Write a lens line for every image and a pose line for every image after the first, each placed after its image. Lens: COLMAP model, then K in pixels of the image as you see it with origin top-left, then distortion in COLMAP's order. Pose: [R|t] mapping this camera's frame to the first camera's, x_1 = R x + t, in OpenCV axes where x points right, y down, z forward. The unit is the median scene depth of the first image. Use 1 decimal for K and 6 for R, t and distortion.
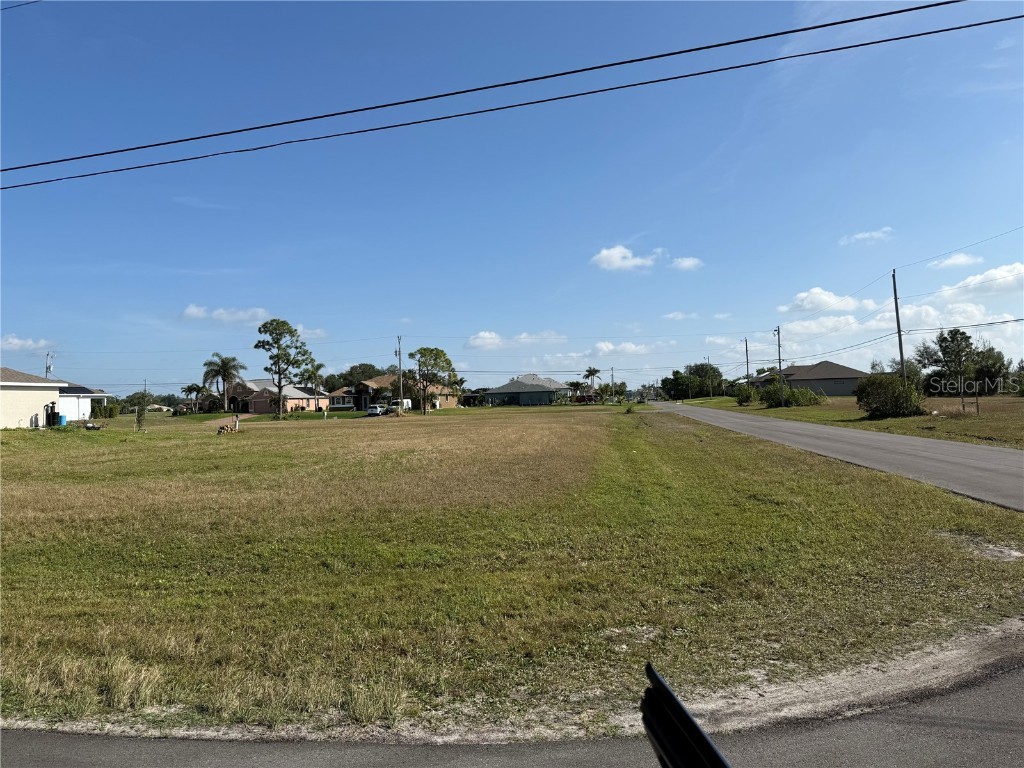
lens RADIAL K [[704.1, 0, 517.2], [0, 704.1, 387.1], [0, 0, 1]] dist [0.064537, -0.000229]
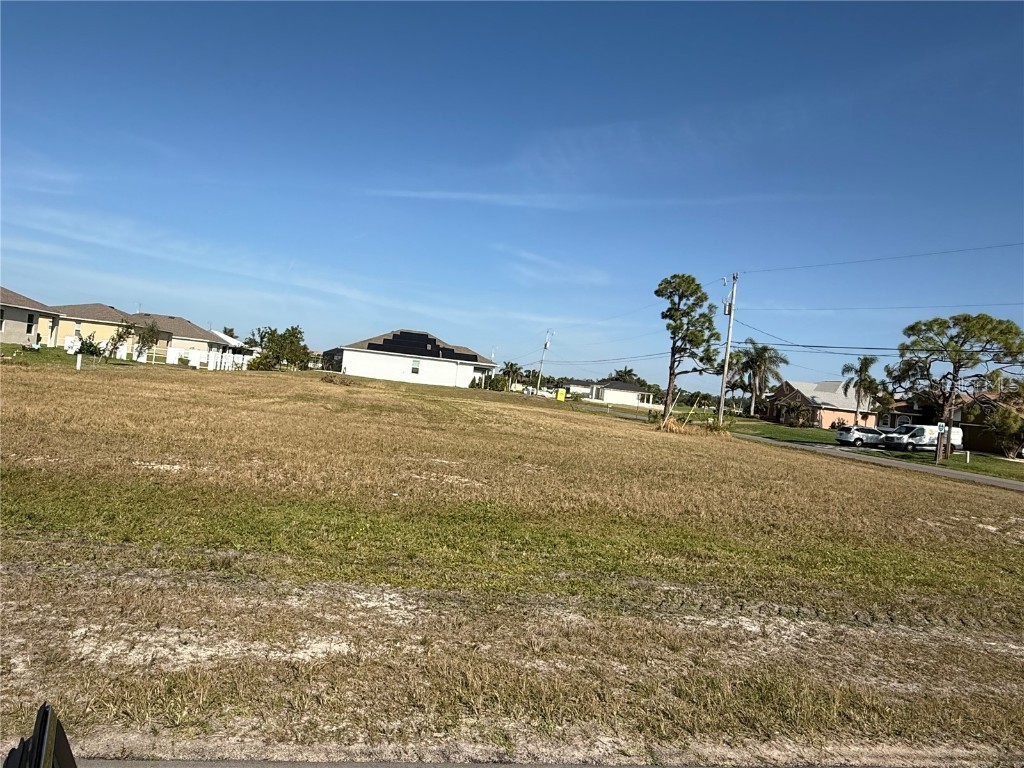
lens RADIAL K [[637.5, 0, 493.0], [0, 637.5, 389.3], [0, 0, 1]] dist [0.009981, -0.000006]
pose [[0.305485, 0.072117, -0.949462, 0.155491], [-0.103047, 0.993775, 0.042328, 0.004806], [0.946605, 0.084908, 0.311014, 0.520266]]
